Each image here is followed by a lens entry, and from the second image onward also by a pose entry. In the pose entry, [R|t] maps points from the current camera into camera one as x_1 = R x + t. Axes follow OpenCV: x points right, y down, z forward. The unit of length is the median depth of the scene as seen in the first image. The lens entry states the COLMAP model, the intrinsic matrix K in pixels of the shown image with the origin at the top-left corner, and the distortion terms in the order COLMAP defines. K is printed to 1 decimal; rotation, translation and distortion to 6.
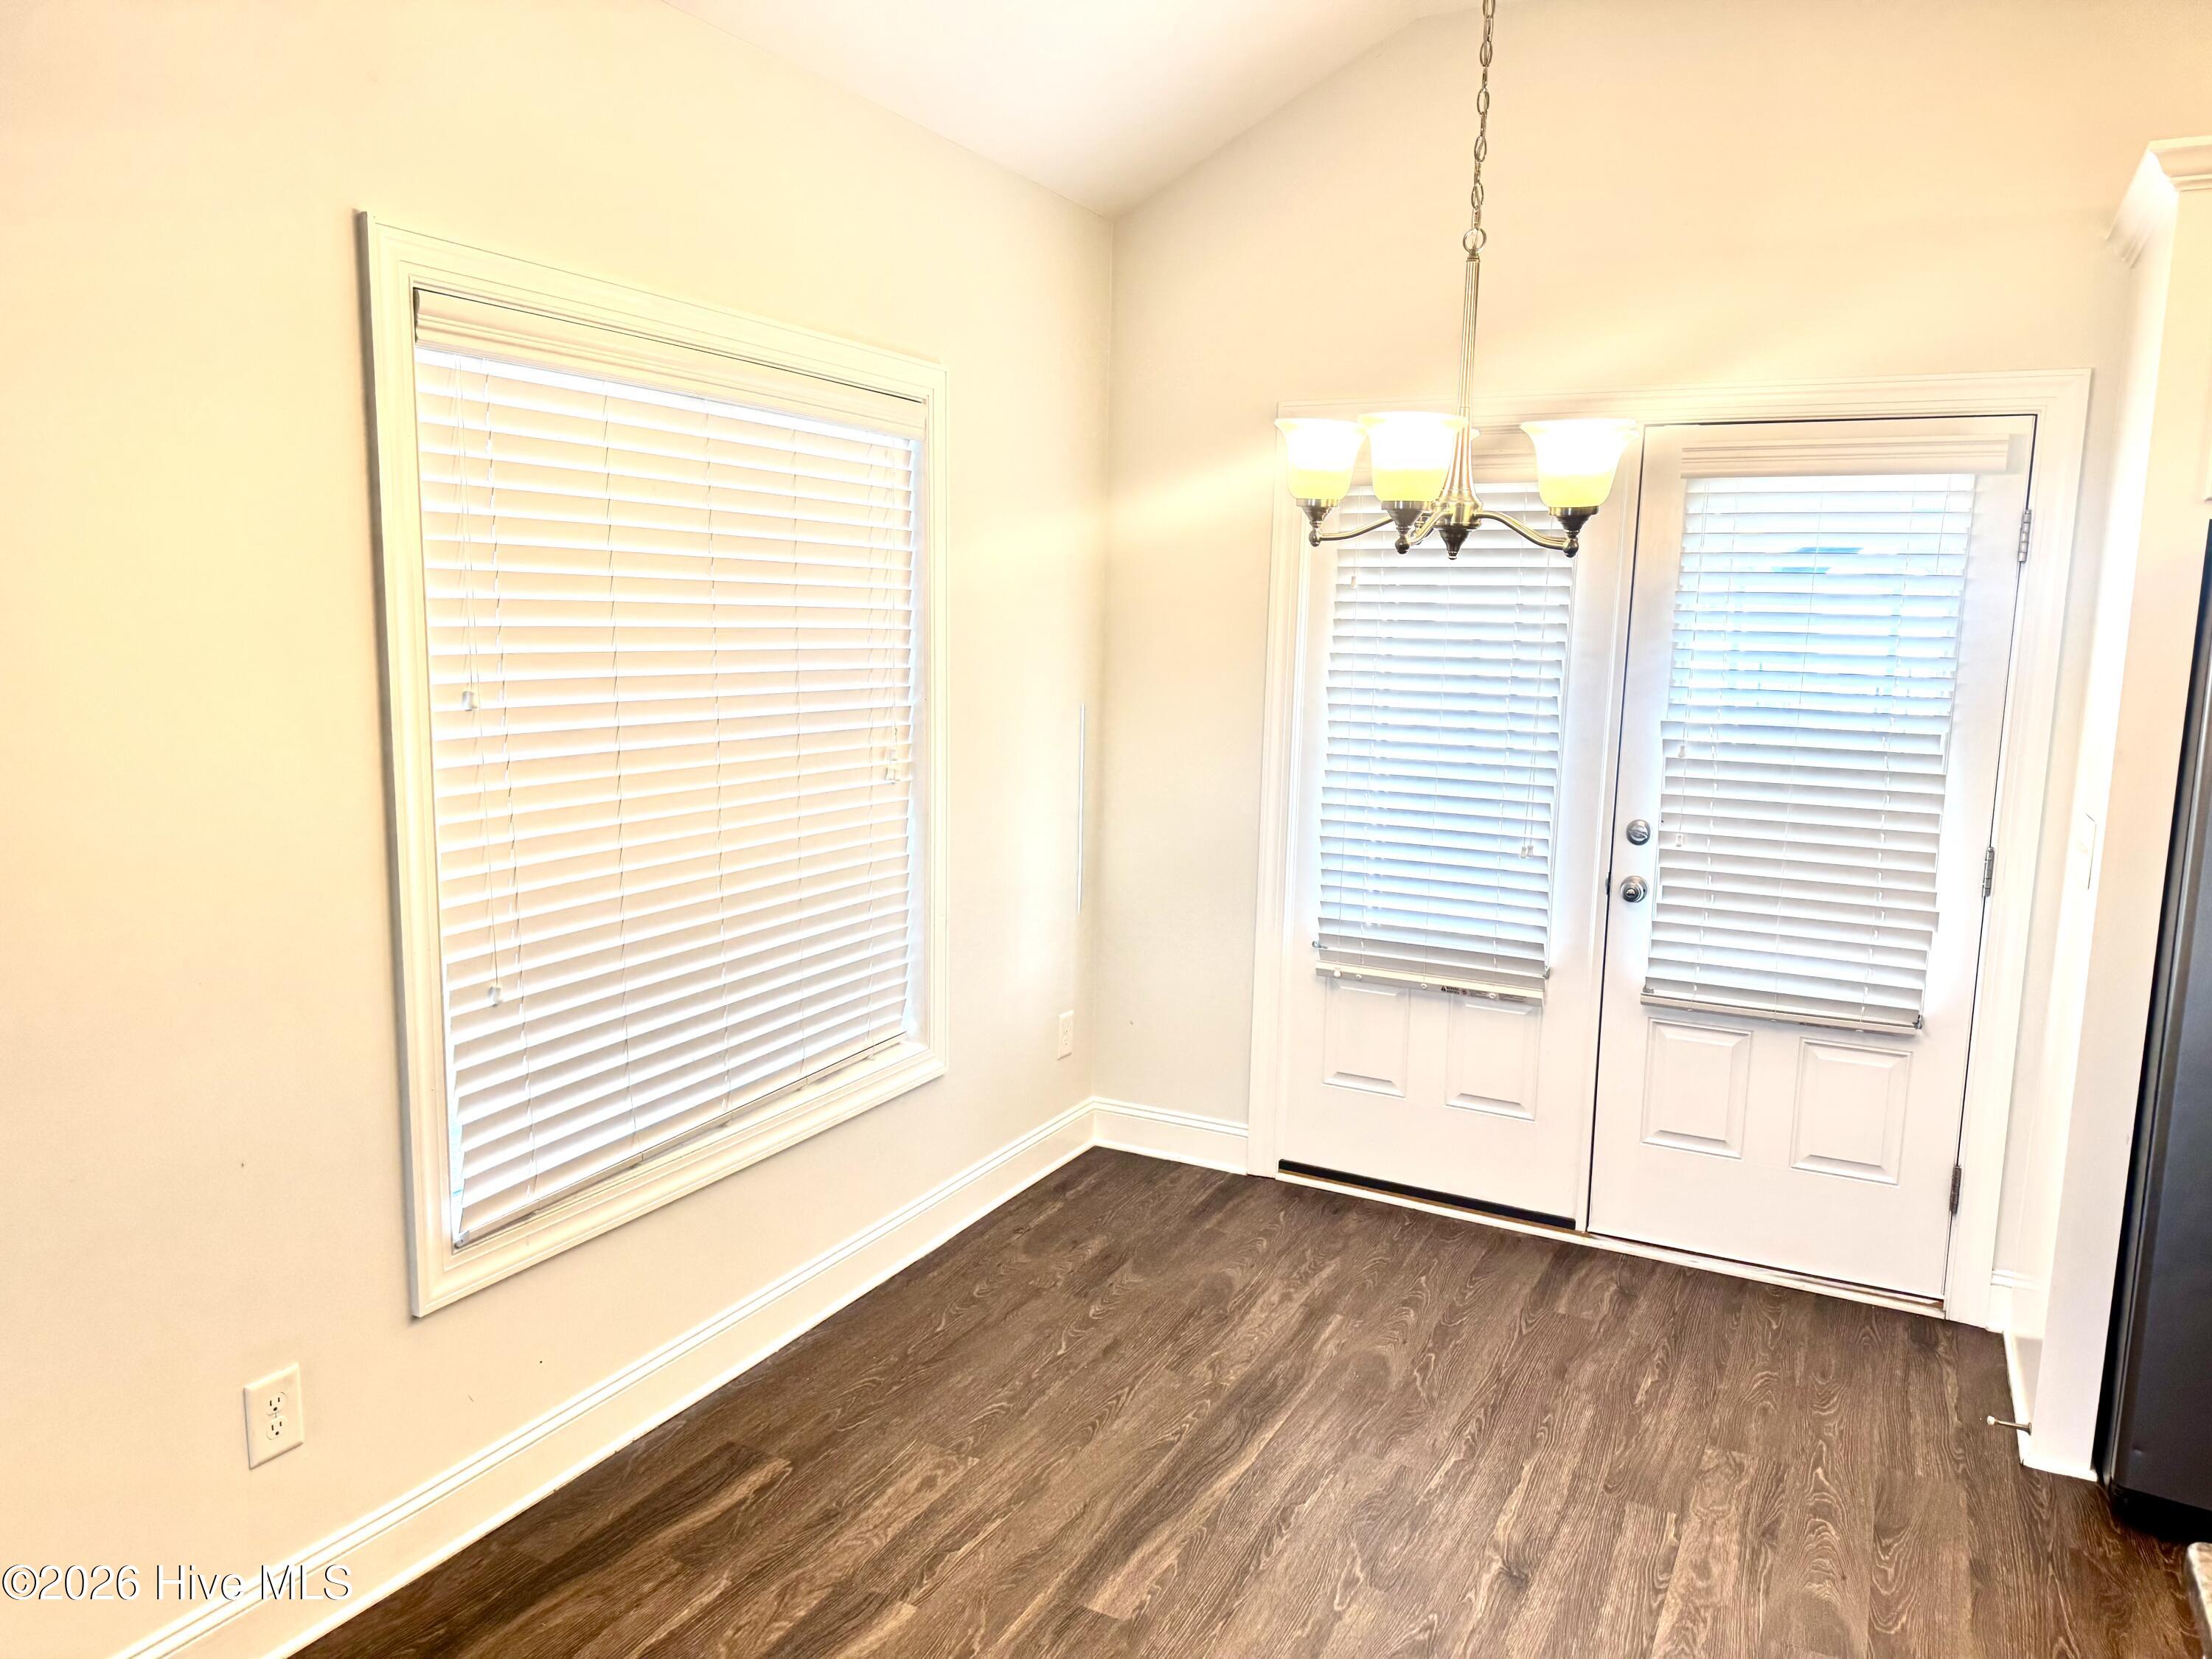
lens RADIAL K [[1559.2, 0, 1109.5], [0, 1559.2, 829.5], [0, 0, 1]] dist [0.056082, -0.077347]
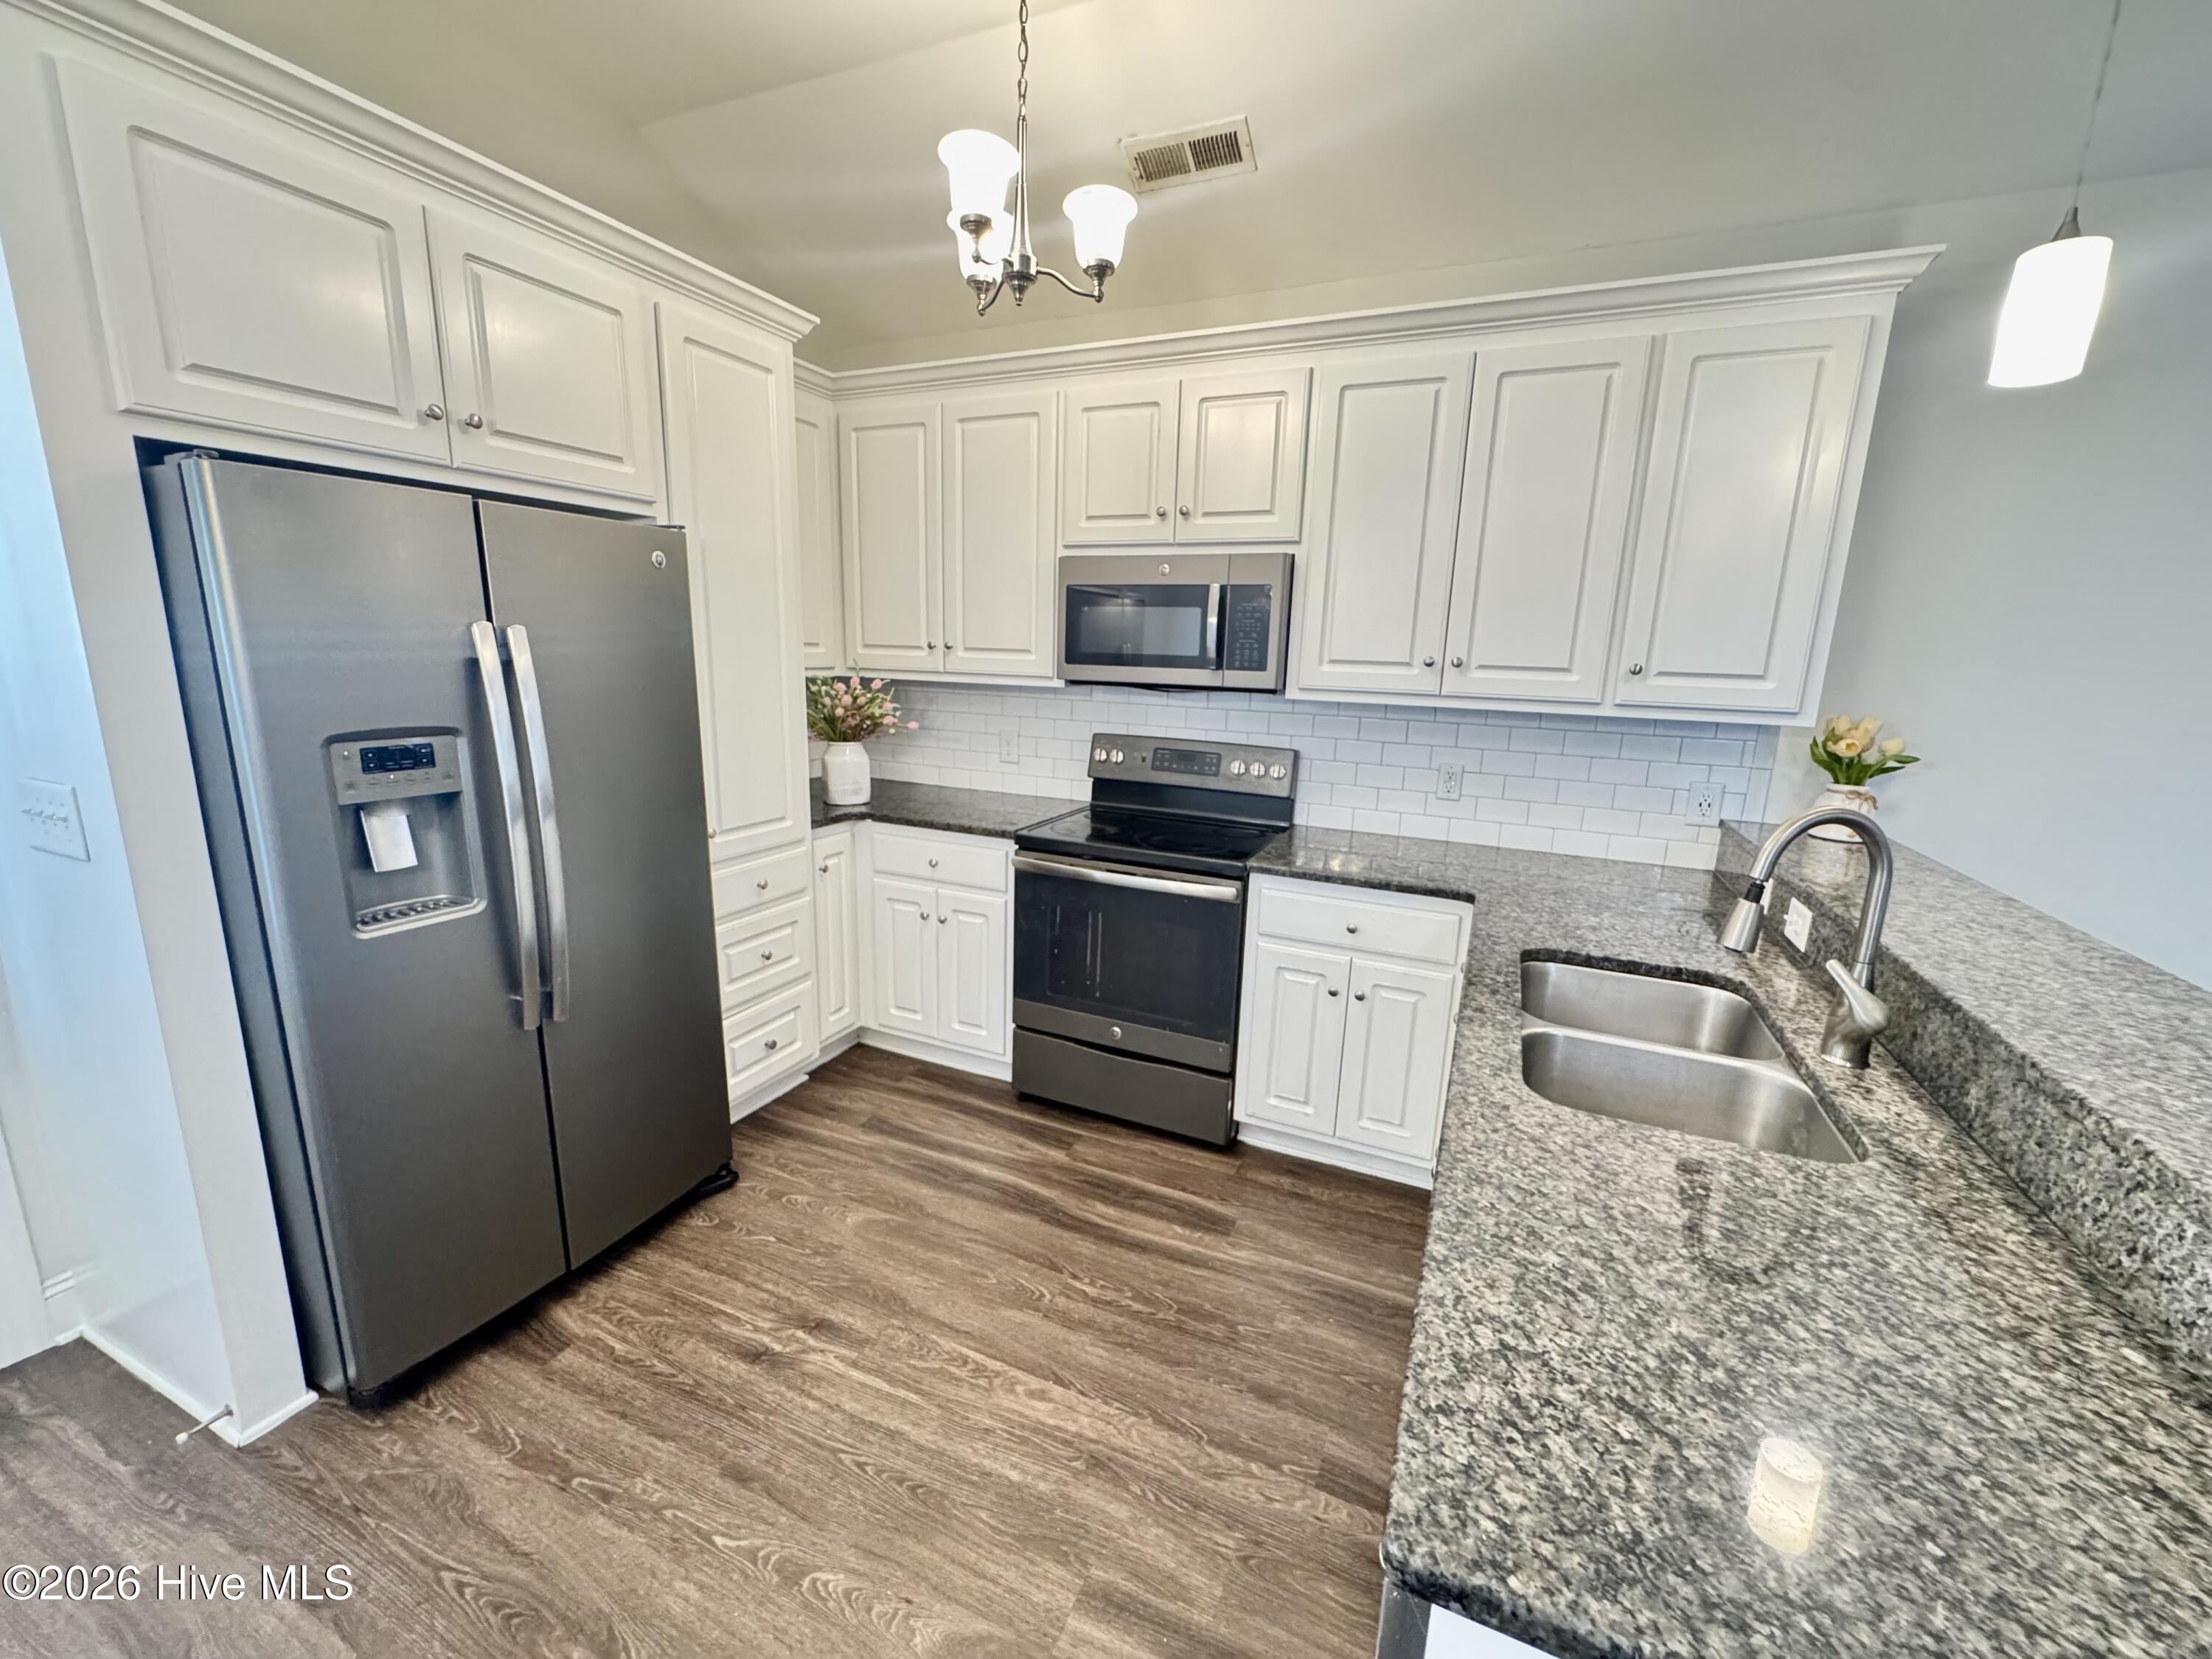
lens RADIAL K [[887.8, 0, 1108.2], [0, 887.8, 829.1], [0, 0, 1]] dist [-0.009937, 0.001476]
pose [[-0.049298, -0.230904, 0.971727, 0.093402], [0.108264, 0.965942, 0.235022, -0.026927], [-0.992899, 0.116789, -0.022620, 0.348254]]
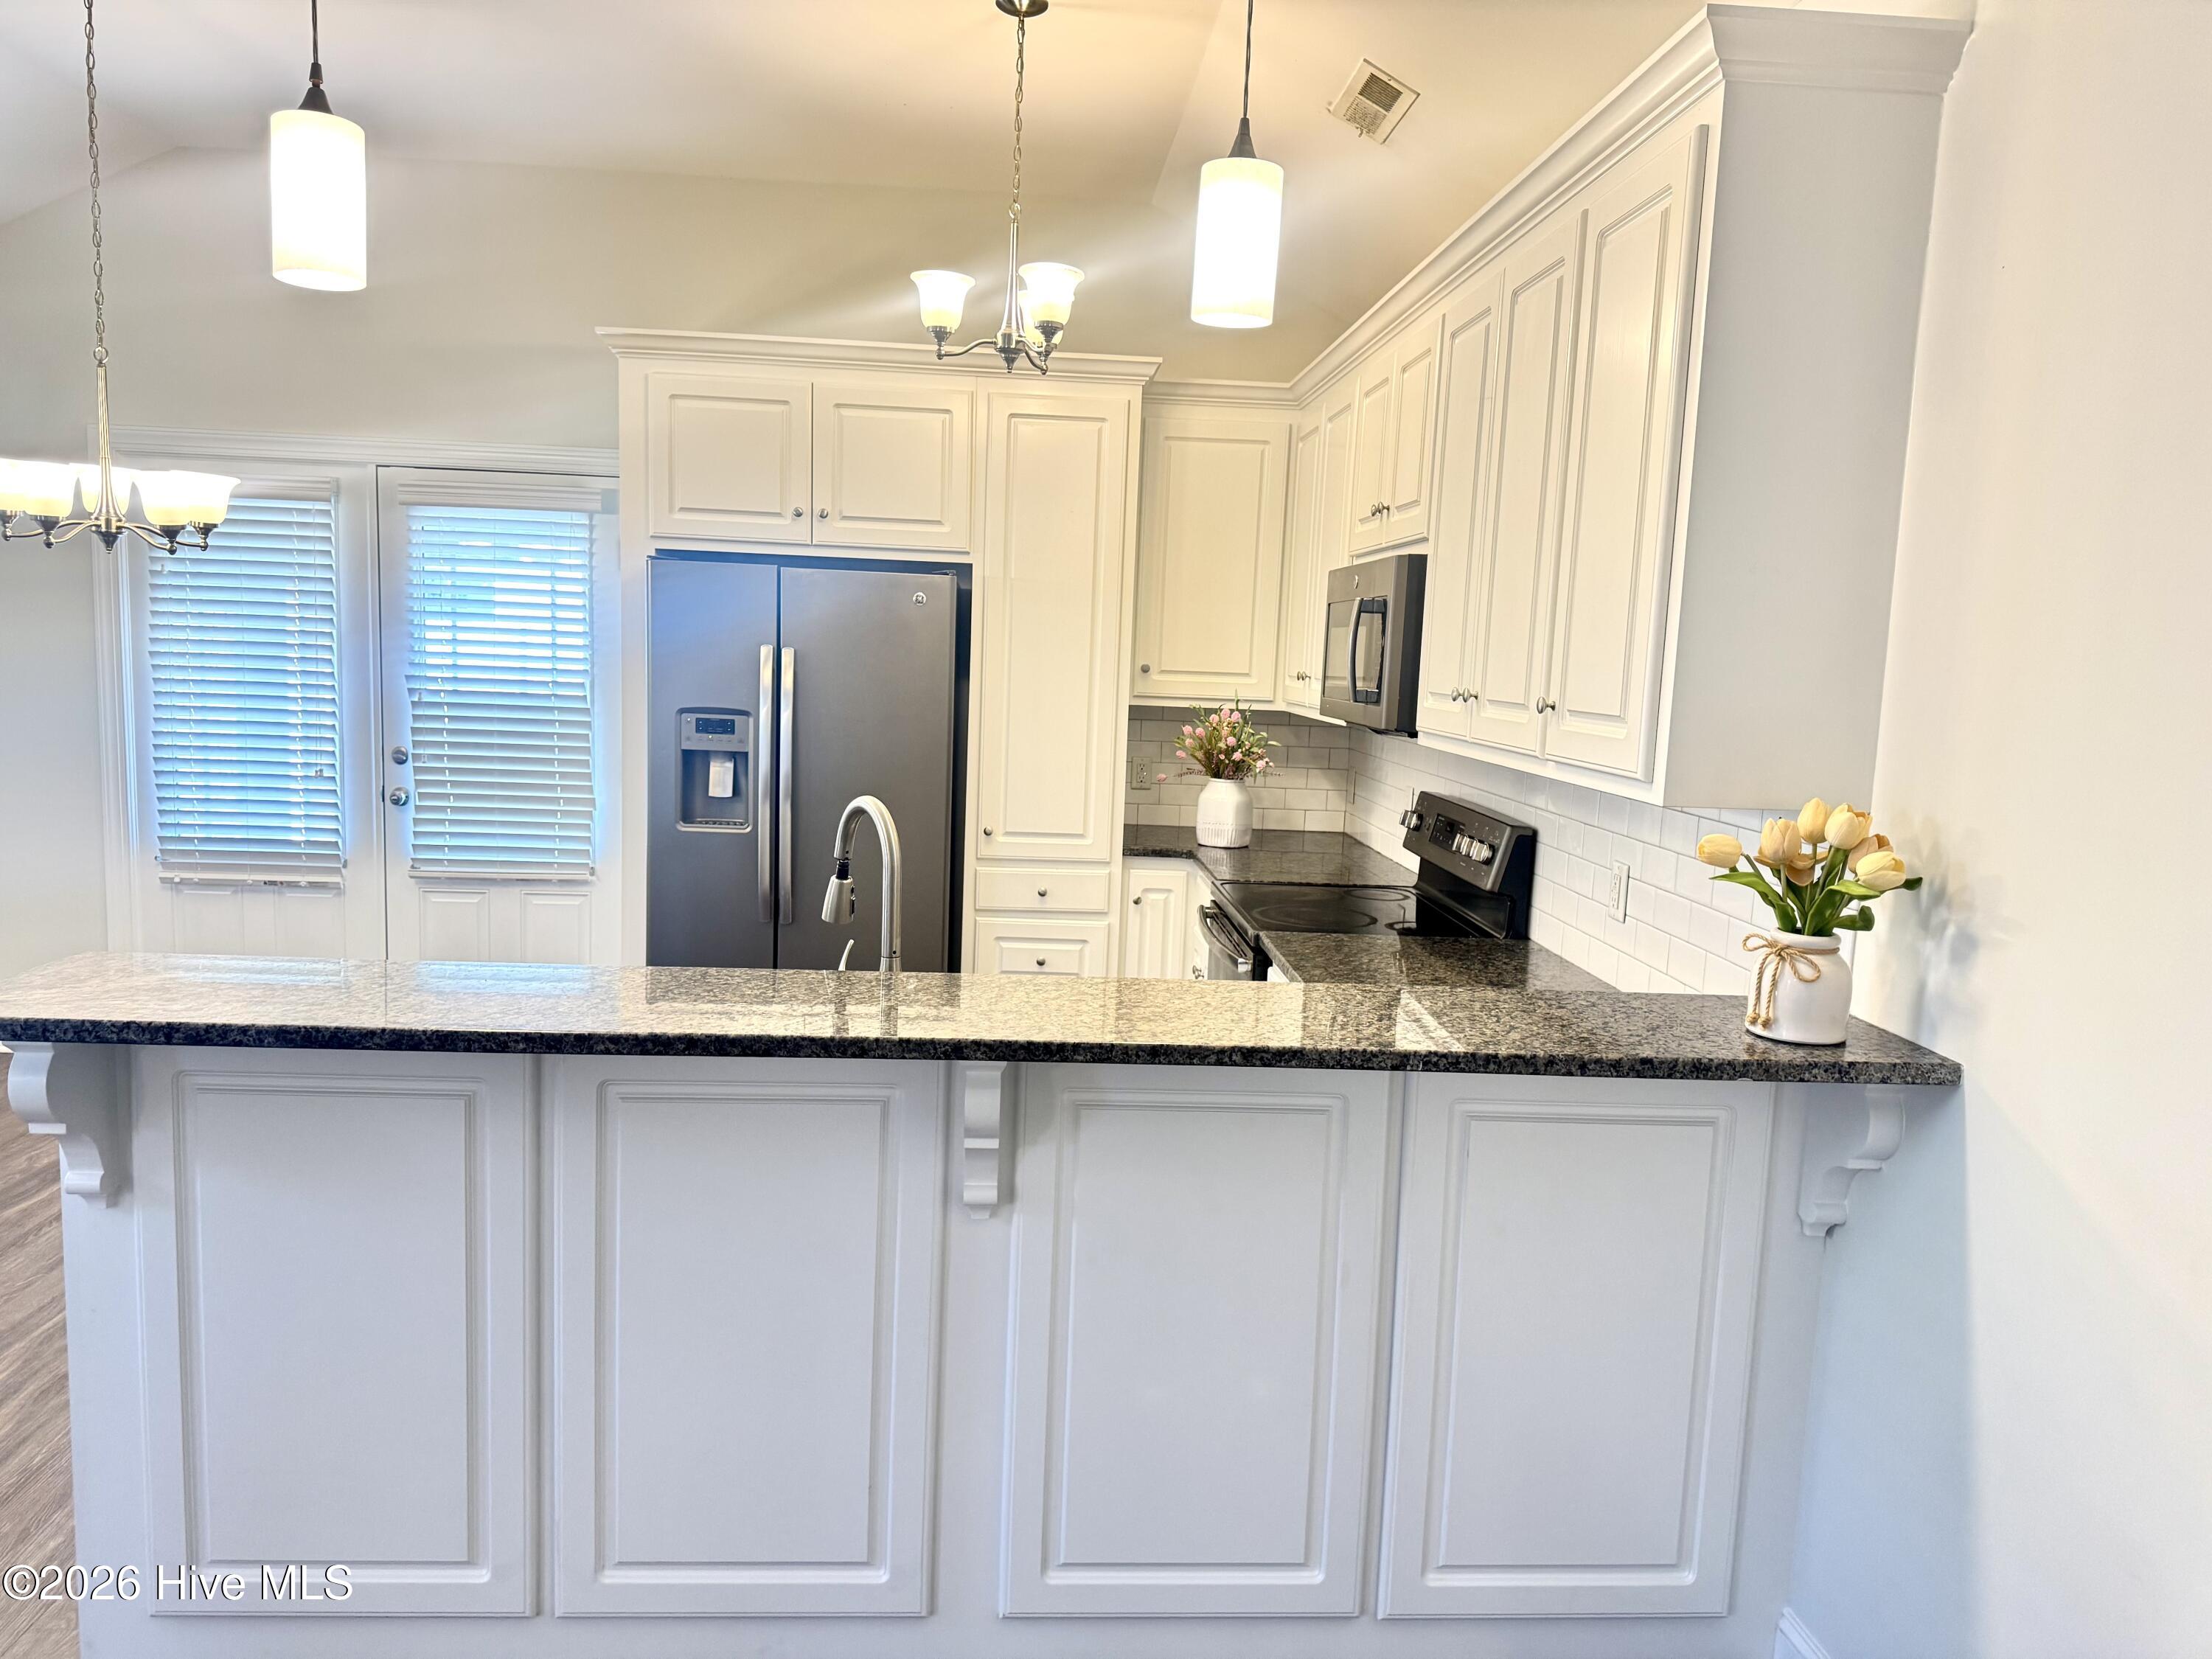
lens RADIAL K [[1559.2, 0, 1105.8], [0, 1559.2, 850.2], [0, 0, 1]] dist [0.056082, -0.077347]
pose [[0.860213, -0.058503, 0.506569, 0.166279], [0.053090, 0.998273, 0.025136, 0.085418], [-0.507164, 0.005272, 0.861833, -0.538252]]
